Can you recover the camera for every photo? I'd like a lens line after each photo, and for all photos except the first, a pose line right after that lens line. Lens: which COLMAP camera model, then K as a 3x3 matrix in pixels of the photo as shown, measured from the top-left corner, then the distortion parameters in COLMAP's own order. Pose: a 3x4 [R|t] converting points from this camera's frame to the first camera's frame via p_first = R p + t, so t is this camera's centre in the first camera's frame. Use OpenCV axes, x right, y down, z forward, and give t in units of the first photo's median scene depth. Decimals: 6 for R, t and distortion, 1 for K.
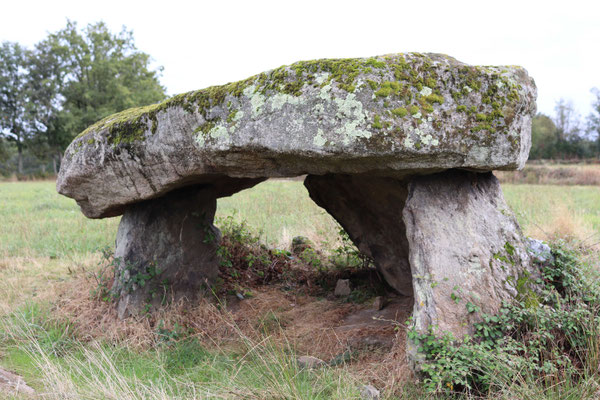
lens RADIAL K [[1049.1, 0, 300.2], [0, 1049.1, 201.0], [0, 0, 1]] dist [-0.052020, 0.000000]
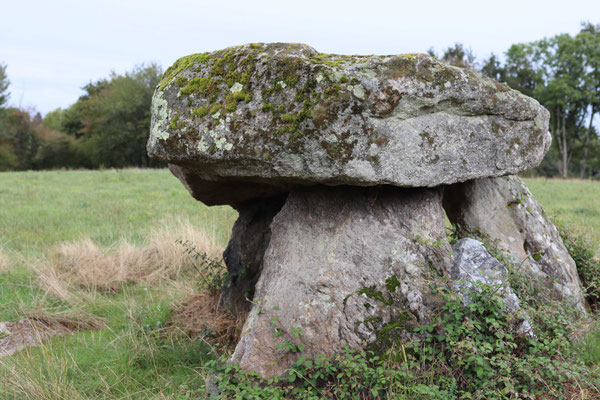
lens RADIAL K [[1049.1, 0, 300.1], [0, 1049.1, 198.8], [0, 0, 1]] dist [-0.052020, 0.000000]
pose [[0.720149, 0.062656, -0.690985, 0.763689], [-0.064890, 0.997631, 0.022834, -0.035903], [0.690779, 0.028394, 0.722509, 0.407996]]
